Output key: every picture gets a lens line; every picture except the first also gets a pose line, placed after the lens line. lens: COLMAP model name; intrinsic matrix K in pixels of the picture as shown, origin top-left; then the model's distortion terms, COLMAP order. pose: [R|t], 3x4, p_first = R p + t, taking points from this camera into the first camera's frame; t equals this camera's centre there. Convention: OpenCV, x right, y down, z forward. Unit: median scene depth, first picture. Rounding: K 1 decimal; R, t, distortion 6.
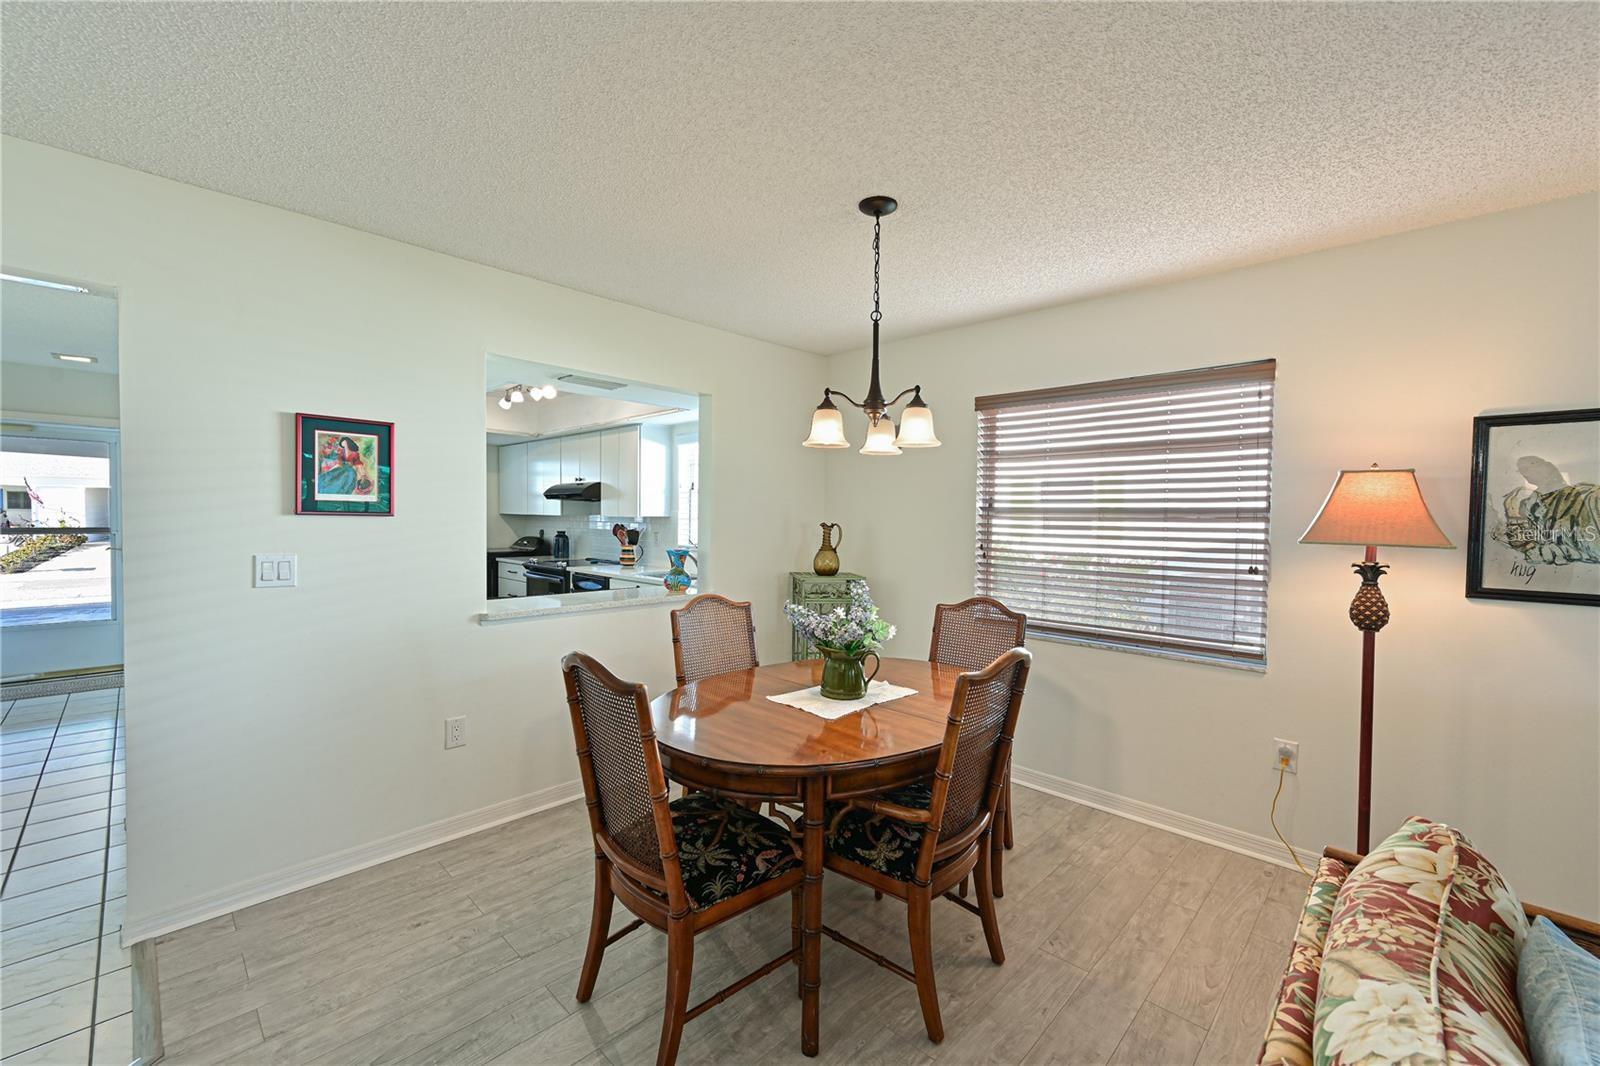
lens RADIAL K [[647.2, 0, 795.4], [0, 647.2, 557.0], [0, 0, 1]] dist [-0.002151, -0.001370]
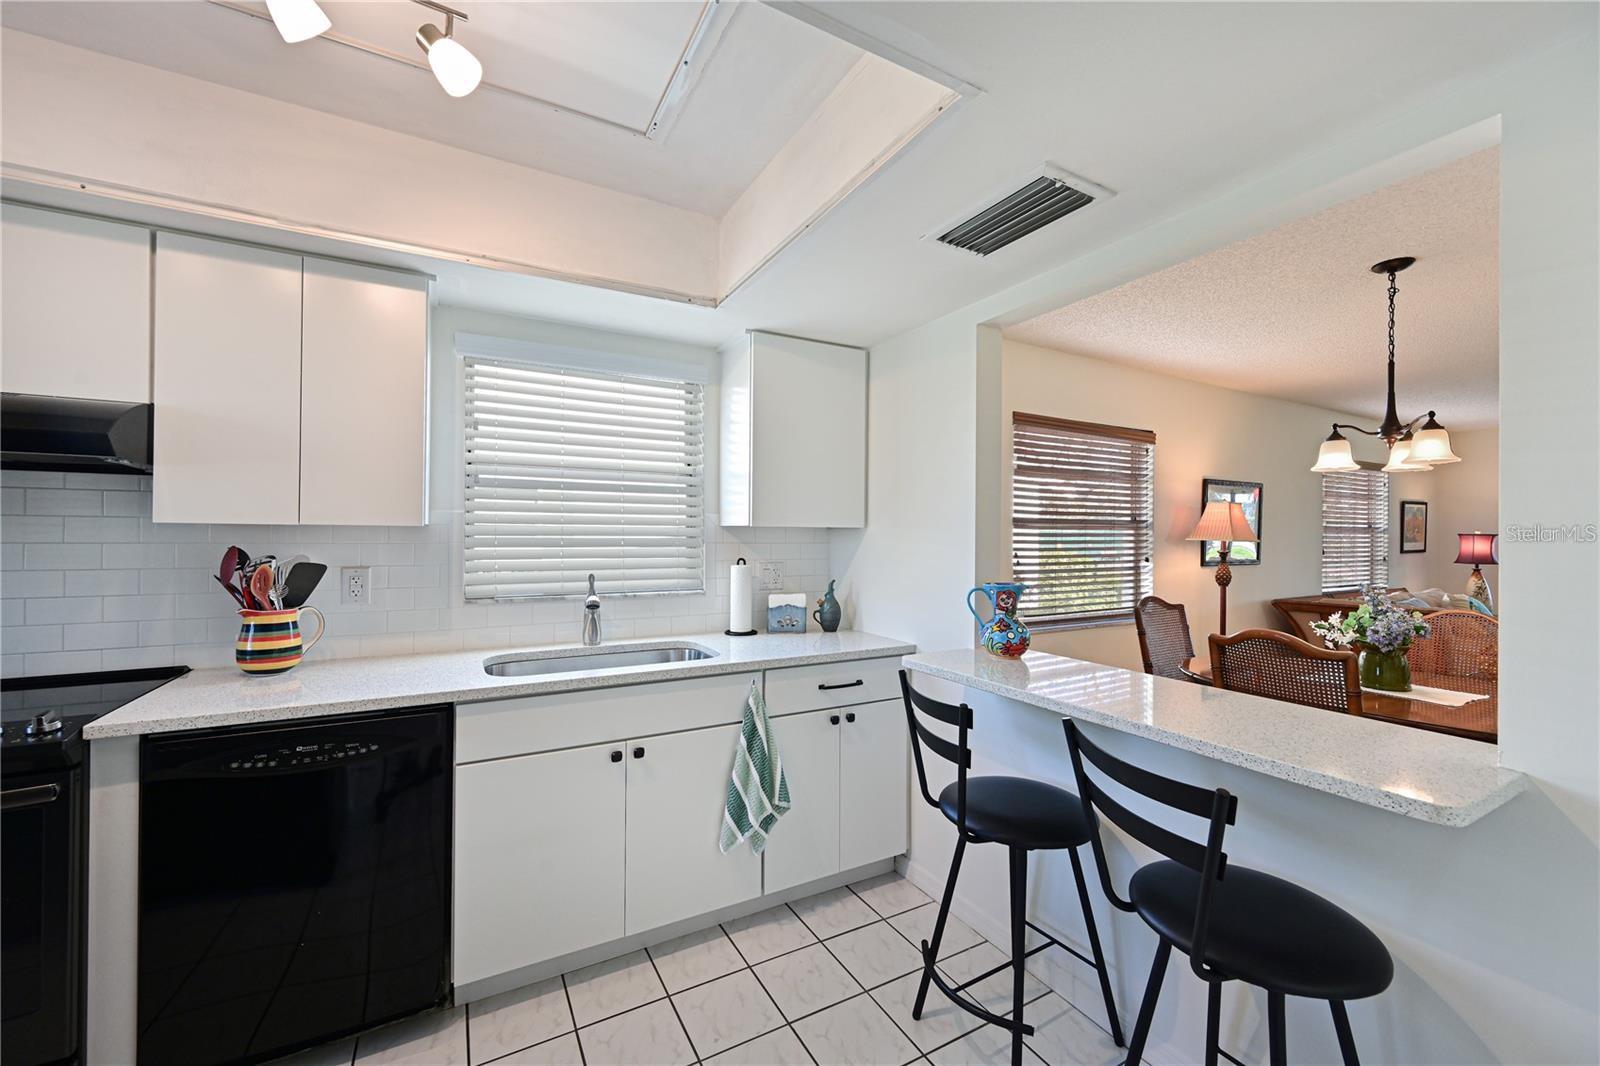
lens RADIAL K [[647.2, 0, 791.0], [0, 647.2, 530.4], [0, 0, 1]] dist [-0.002151, -0.001370]
pose [[0.275641, -0.007636, 0.961230, -0.729378], [0.056844, 0.998348, -0.008370, -0.059464], [-0.959578, 0.056947, 0.275620, 0.945969]]
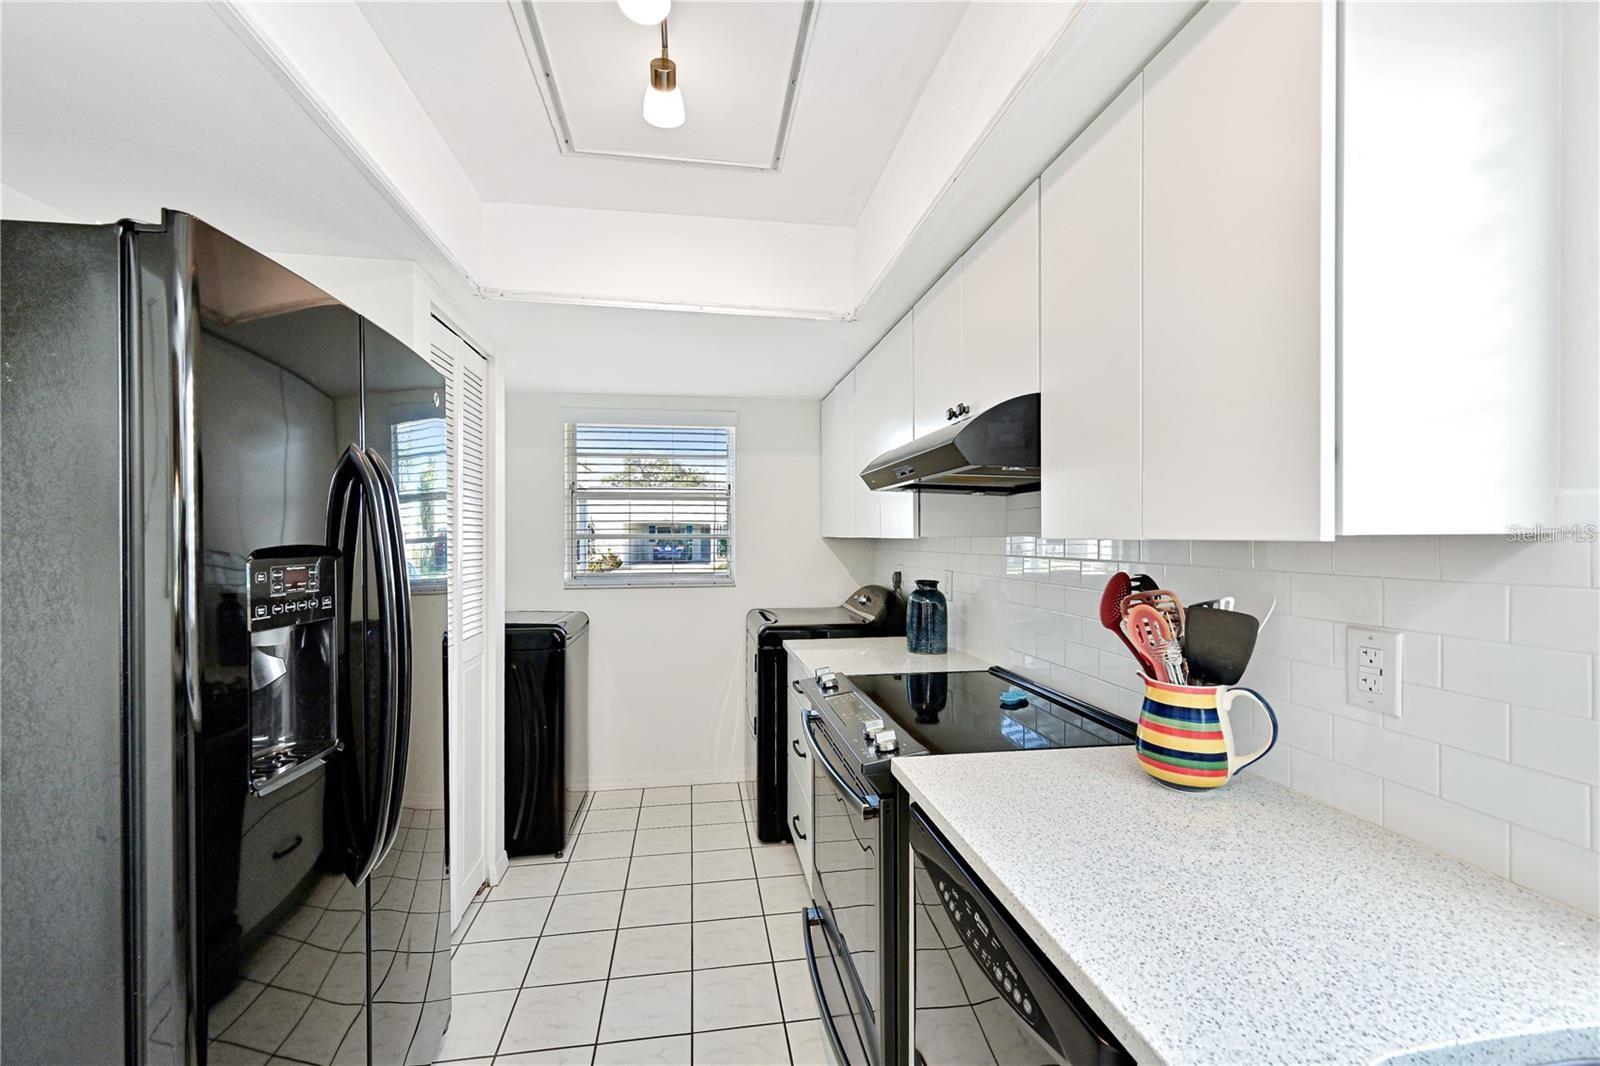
lens RADIAL K [[647.2, 0, 793.8], [0, 647.2, 543.3], [0, 0, 1]] dist [-0.002151, -0.001370]
pose [[0.800382, -0.013448, -0.599339, -0.339301], [-0.019187, 0.998662, -0.048030, -0.070982], [0.599183, 0.049942, 0.799053, 1.111098]]
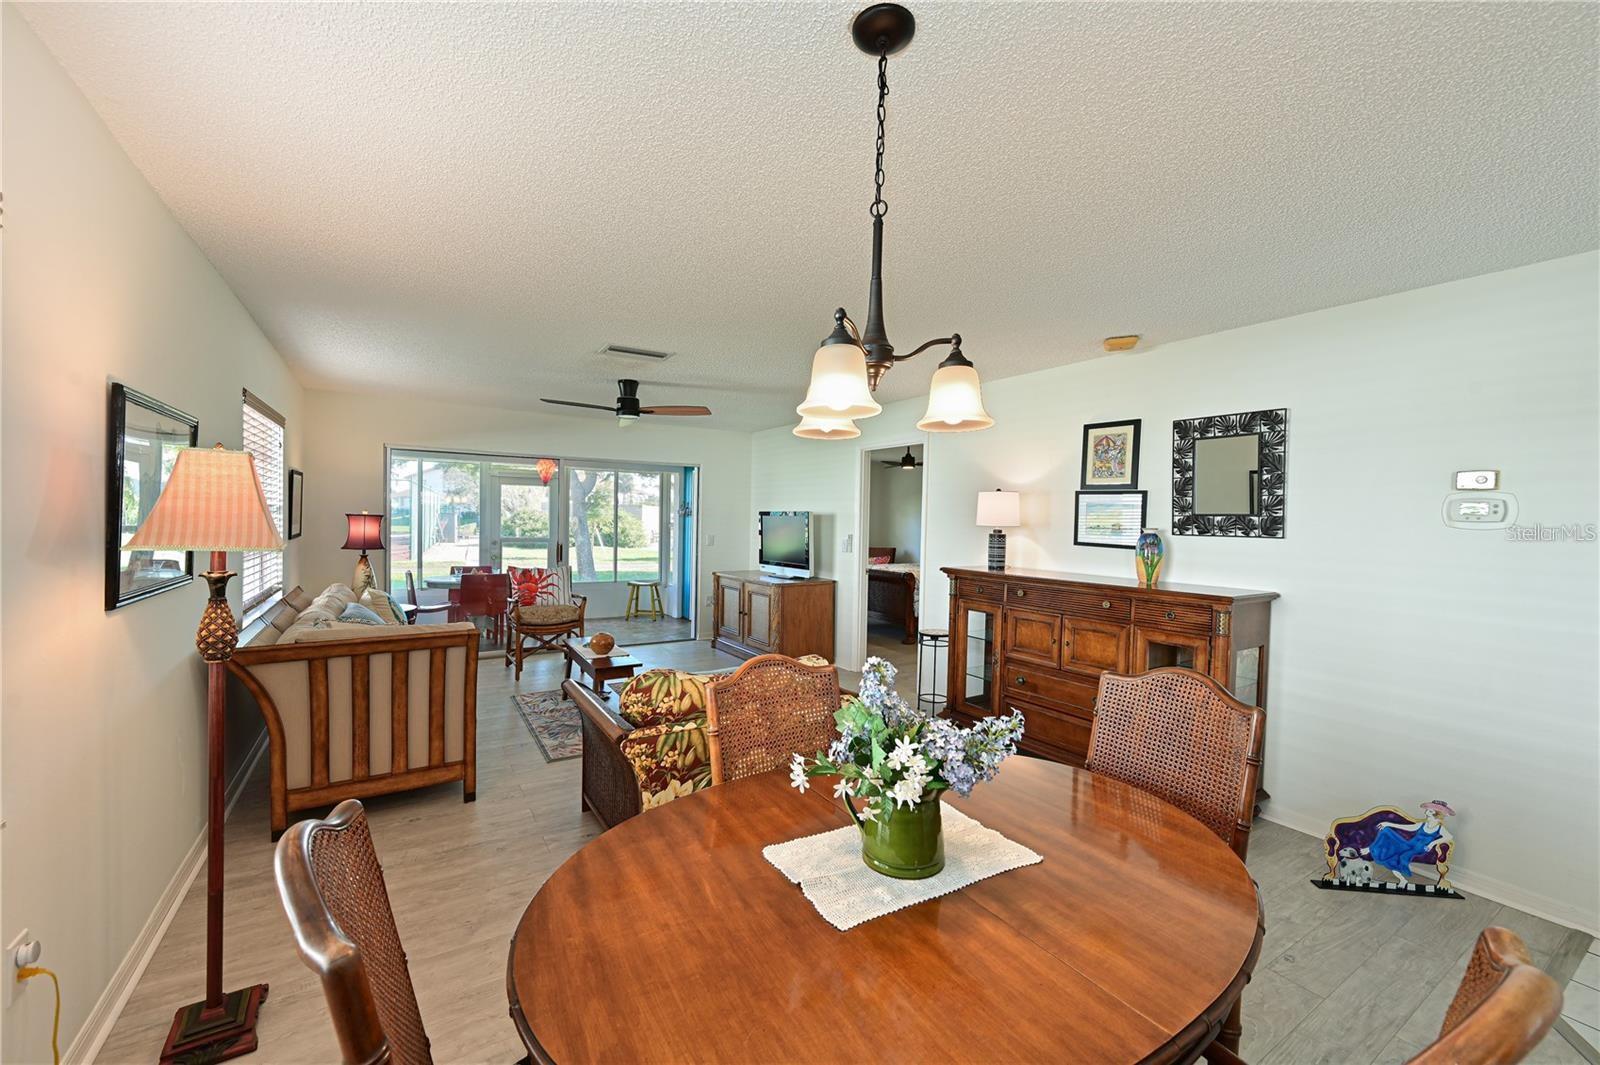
lens RADIAL K [[649.7, 0, 805.1], [0, 649.7, 527.7], [0, 0, 1]] dist [-0.006755, 0.001942]
pose [[-0.973540, -0.036793, 0.225537, 0.019440], [-0.018763, 0.996491, 0.081571, -0.068433], [-0.227747, 0.075181, -0.970814, 0.883626]]
